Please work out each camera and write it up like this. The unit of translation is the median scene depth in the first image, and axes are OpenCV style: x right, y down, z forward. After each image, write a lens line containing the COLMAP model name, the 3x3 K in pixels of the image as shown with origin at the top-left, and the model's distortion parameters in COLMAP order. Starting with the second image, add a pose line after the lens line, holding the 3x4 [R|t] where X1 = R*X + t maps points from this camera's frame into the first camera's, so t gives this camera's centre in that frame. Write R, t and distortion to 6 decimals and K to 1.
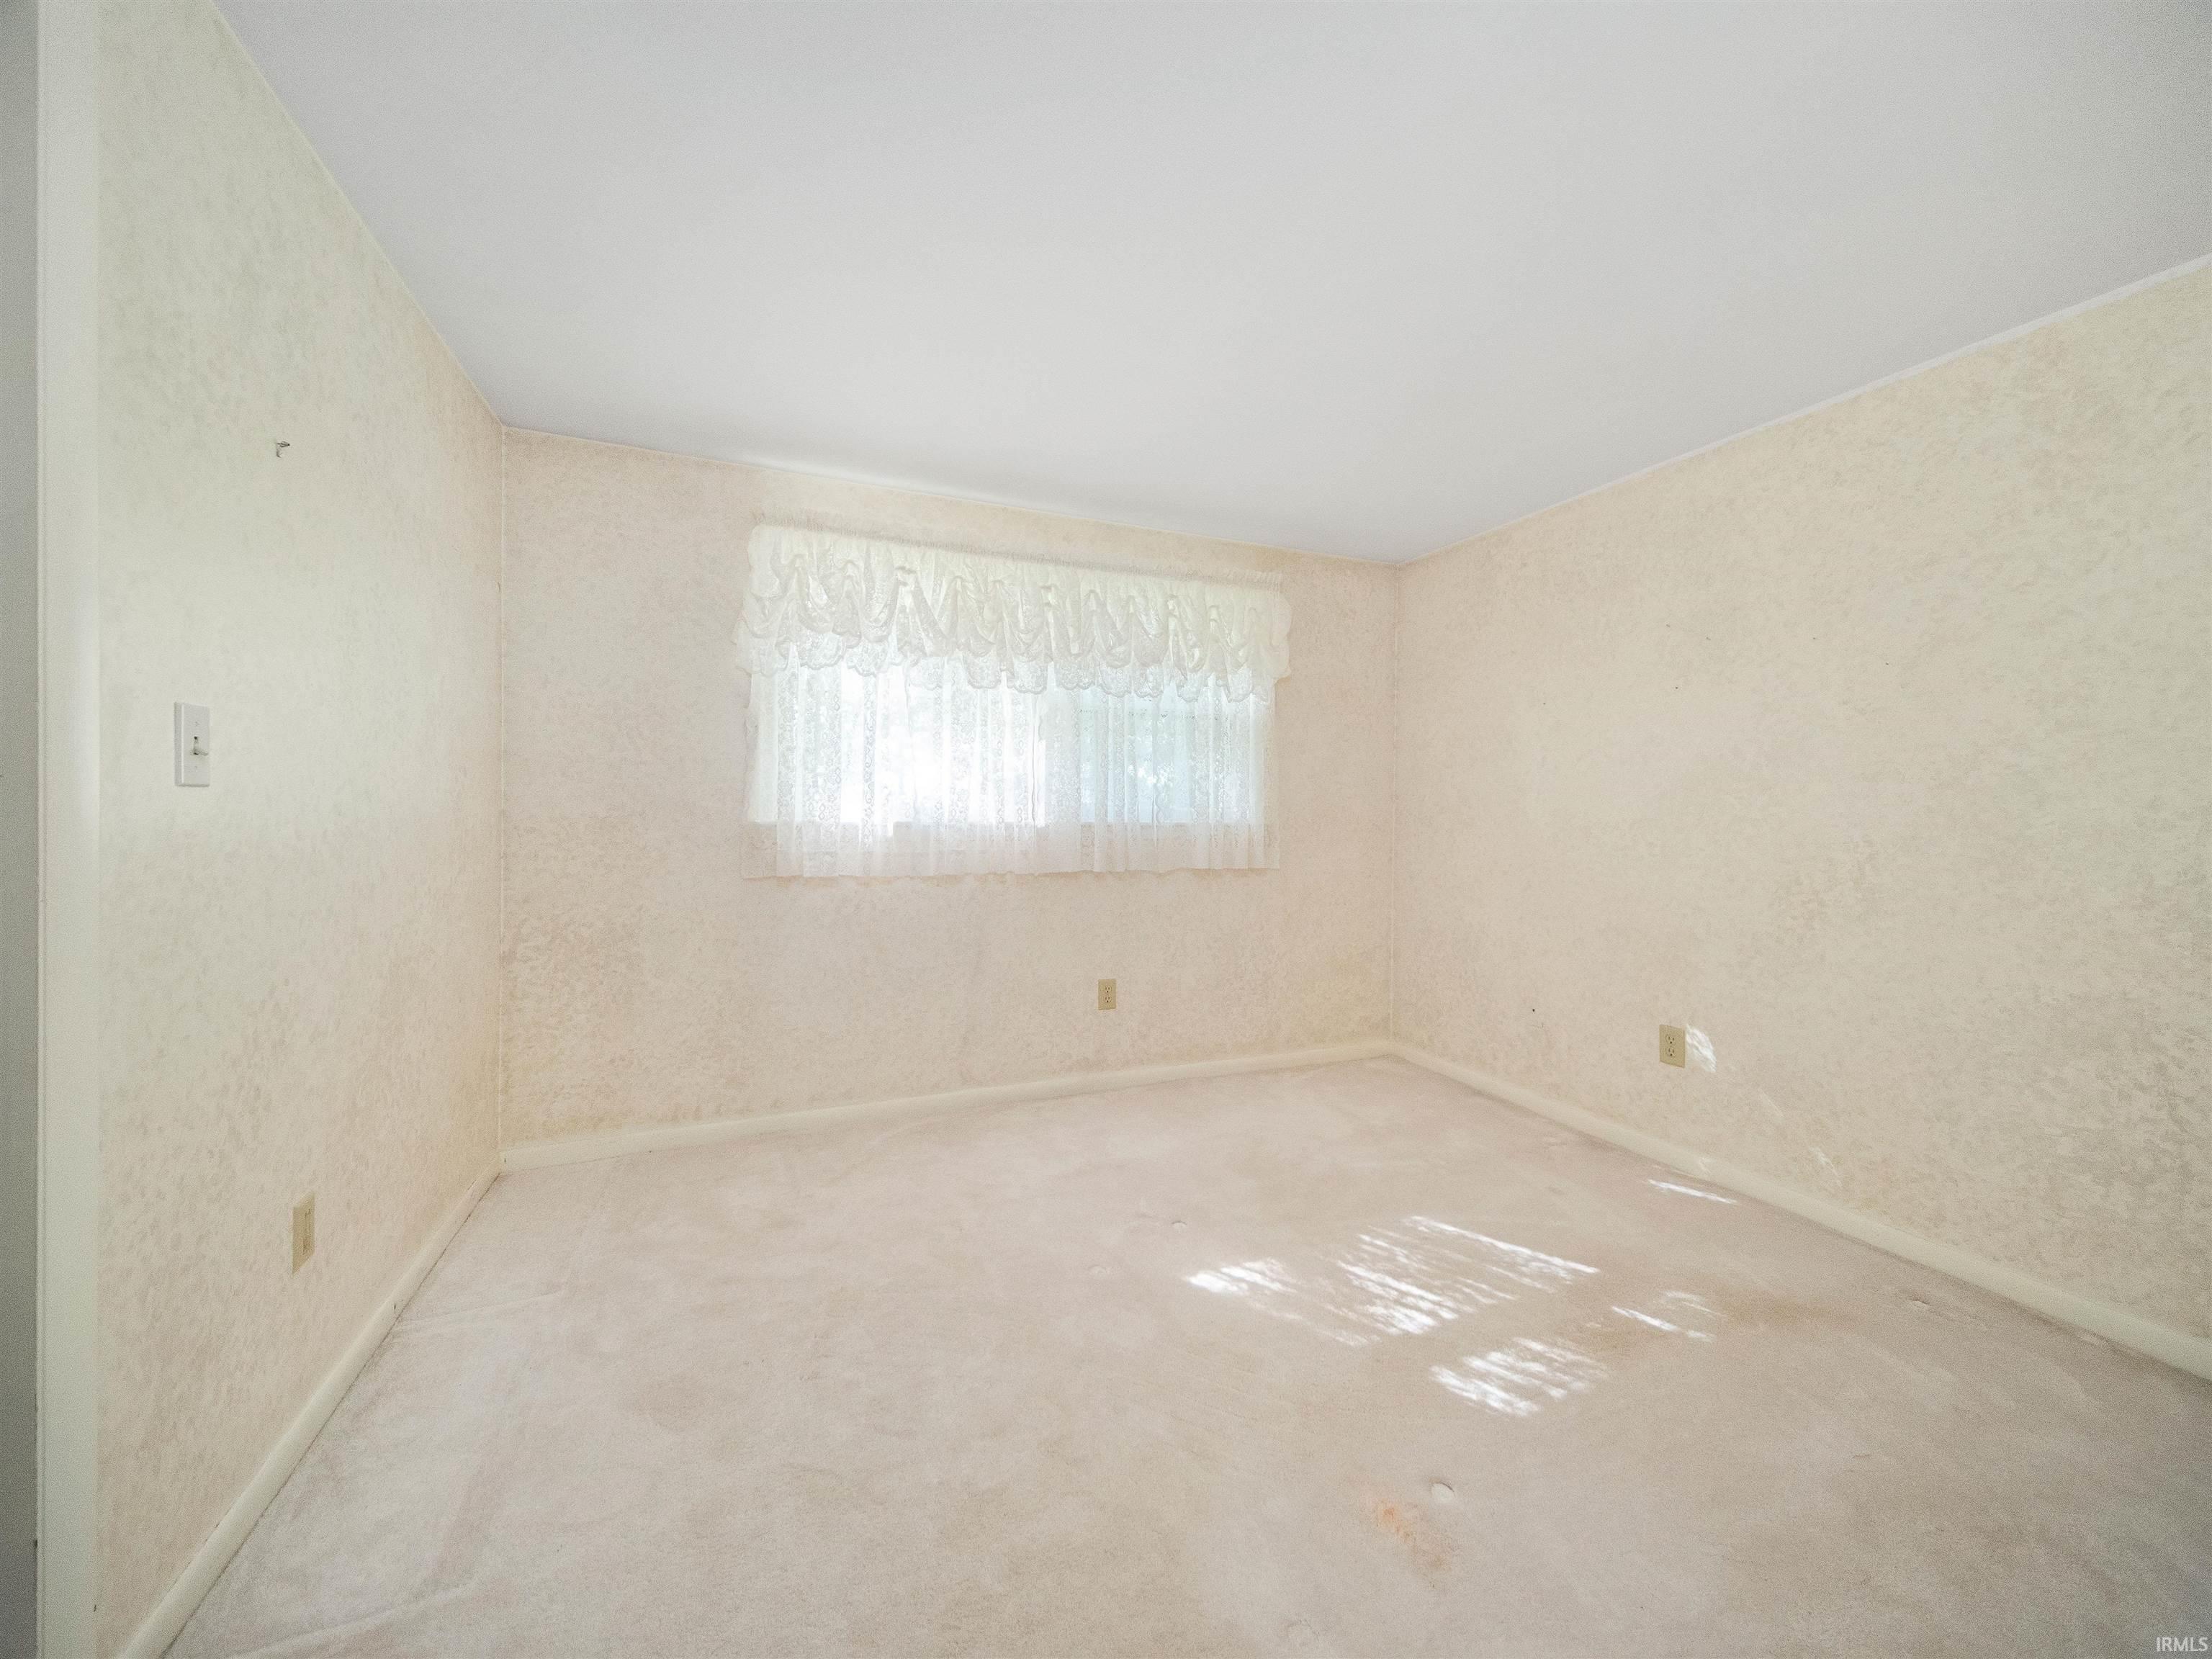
lens RADIAL K [[831.9, 0, 1104.8], [0, 831.9, 817.8], [0, 0, 1]] dist [0.035570, -0.011351]
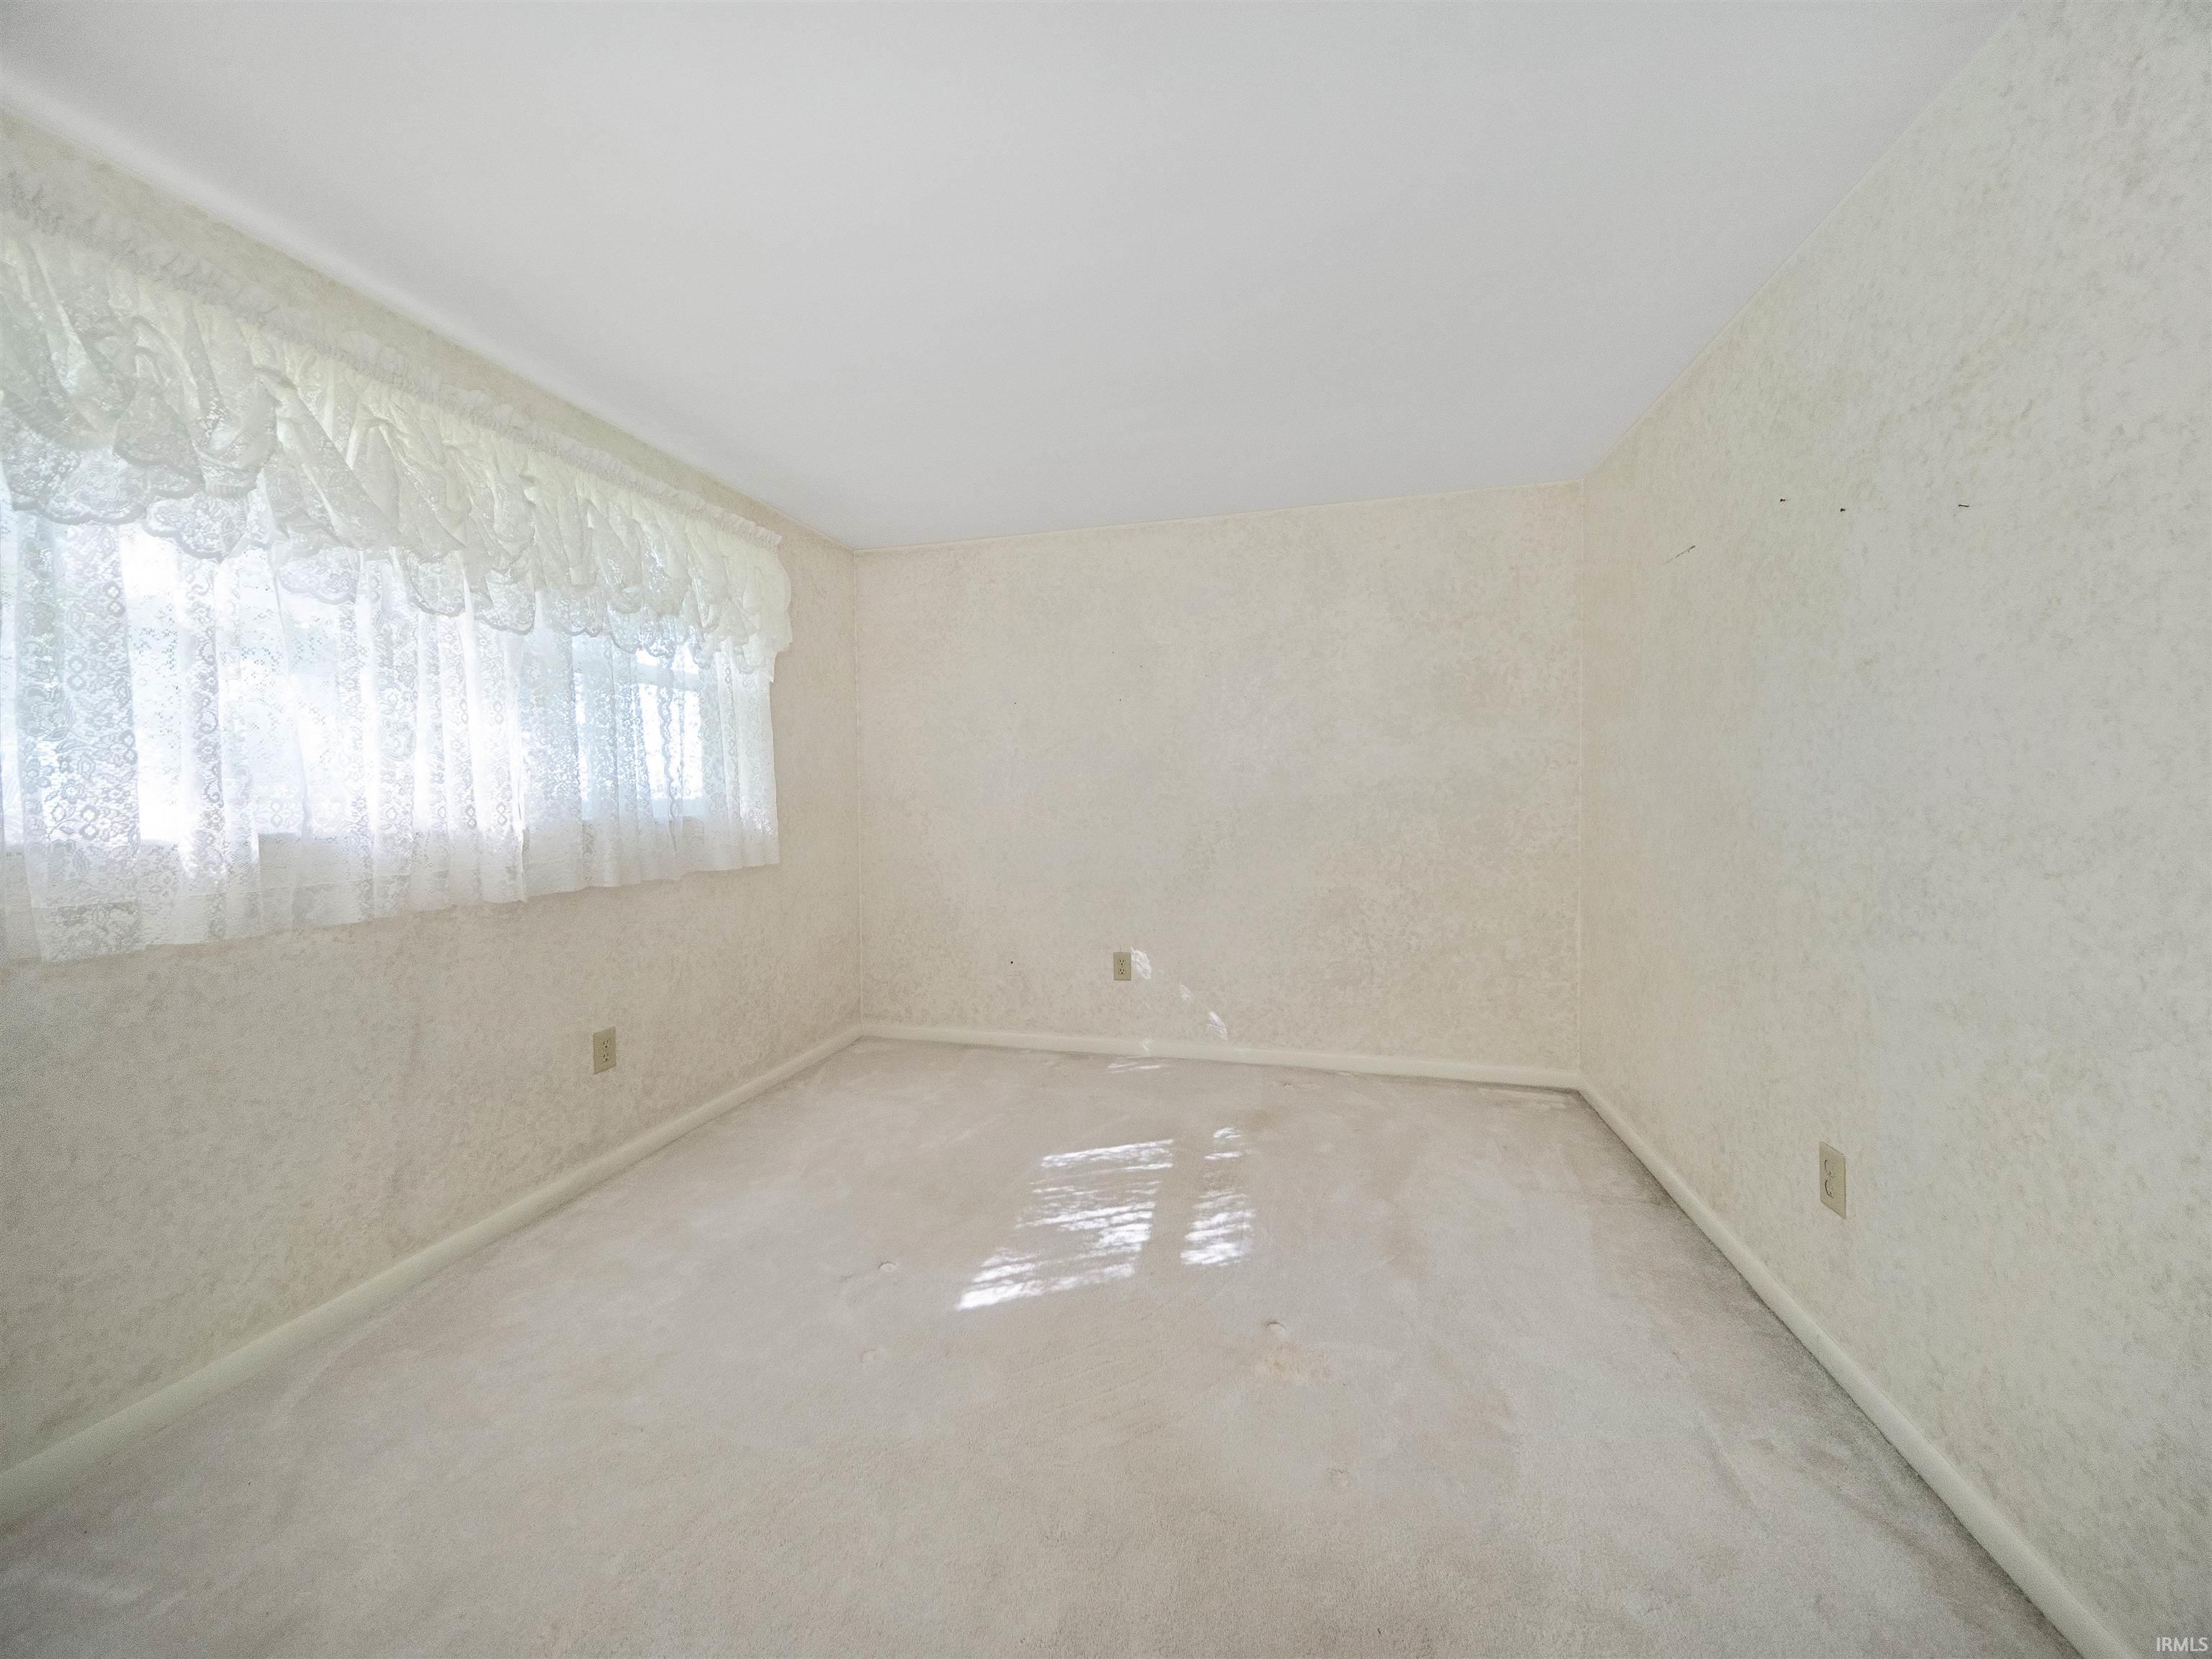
lens RADIAL K [[819.0, 0, 1091.5], [0, 819.0, 813.0], [0, 0, 1]] dist [0.022968, -0.004522]
pose [[0.598542, -0.037242, 0.800225, -0.359916], [0.025566, 0.999298, 0.027384, -0.010306], [-0.800683, 0.004068, 0.599074, 0.233624]]
